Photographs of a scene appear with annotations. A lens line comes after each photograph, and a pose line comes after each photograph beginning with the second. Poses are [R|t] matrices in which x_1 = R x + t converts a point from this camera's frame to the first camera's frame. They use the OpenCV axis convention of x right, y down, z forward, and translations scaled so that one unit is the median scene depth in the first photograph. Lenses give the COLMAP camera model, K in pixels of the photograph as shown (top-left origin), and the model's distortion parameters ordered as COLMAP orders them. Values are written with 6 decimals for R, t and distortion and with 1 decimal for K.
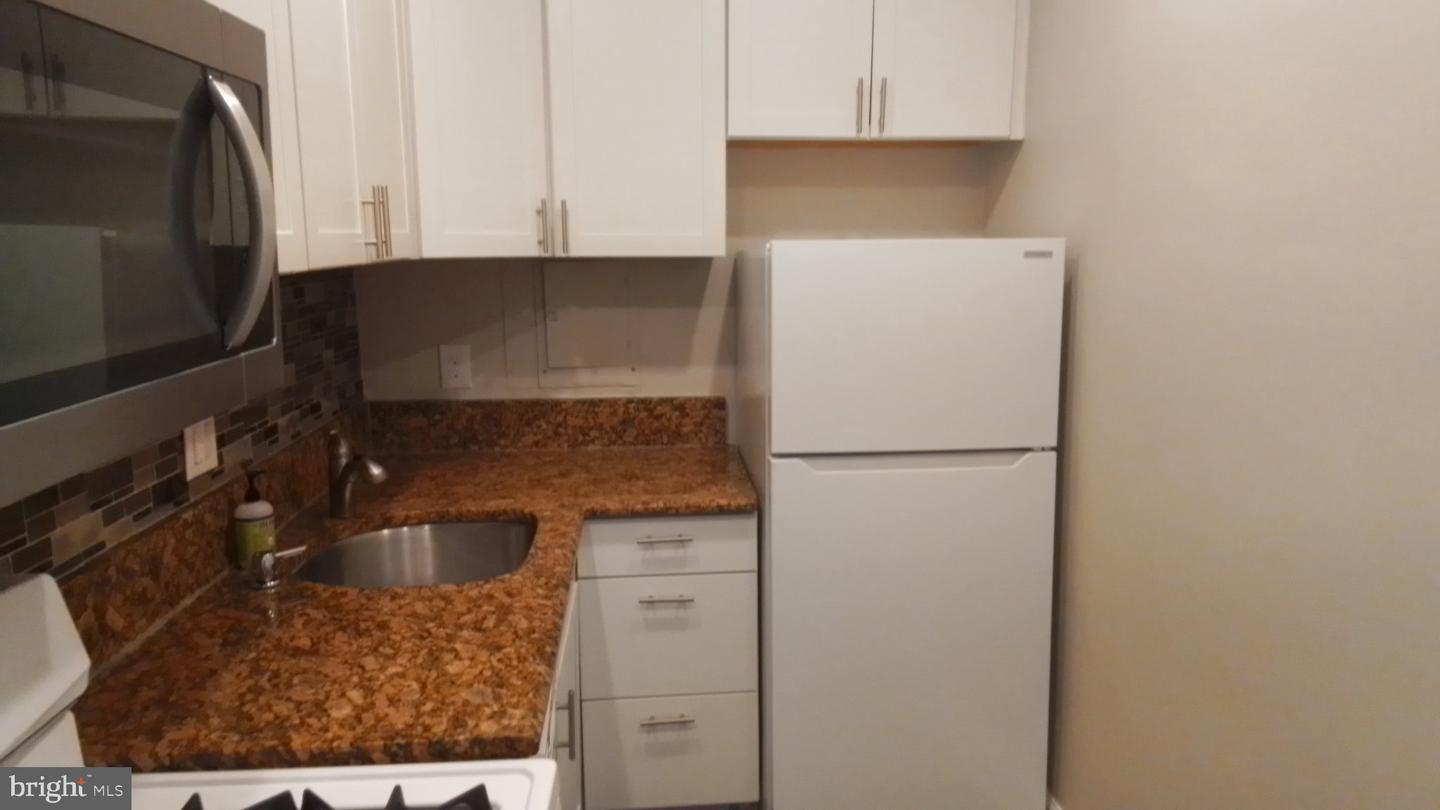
lens RADIAL K [[987.1, 0, 726.6], [0, 987.1, 392.8], [0, 0, 1]] dist [0.019332, -0.015171]
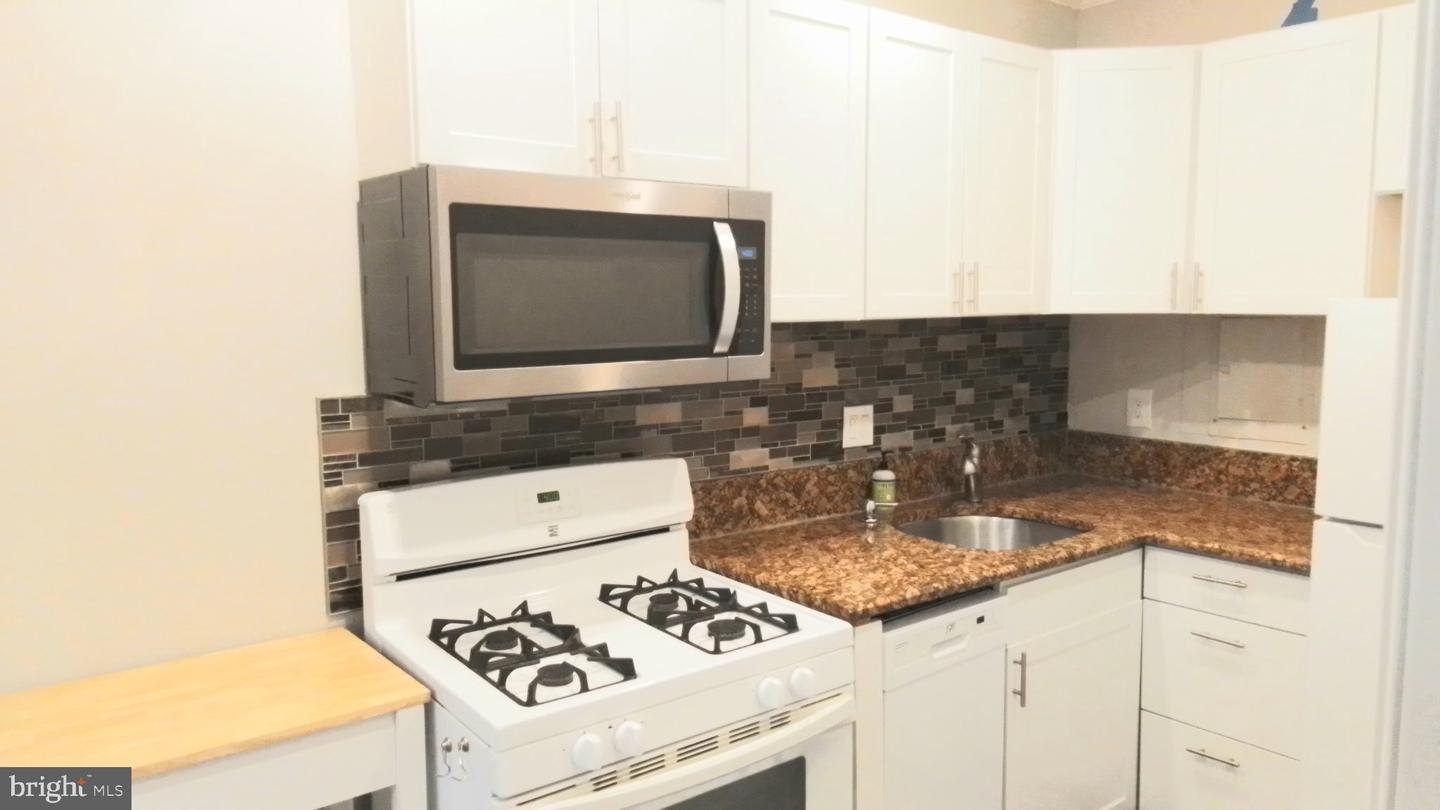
lens RADIAL K [[987.1, 0, 727.7], [0, 987.1, 404.6], [0, 0, 1]] dist [0.019332, -0.015171]
pose [[0.537777, 0.087489, -0.838535, 0.564462], [-0.126598, 0.991704, 0.022279, 0.005349], [0.833528, 0.094176, 0.544392, -0.034257]]
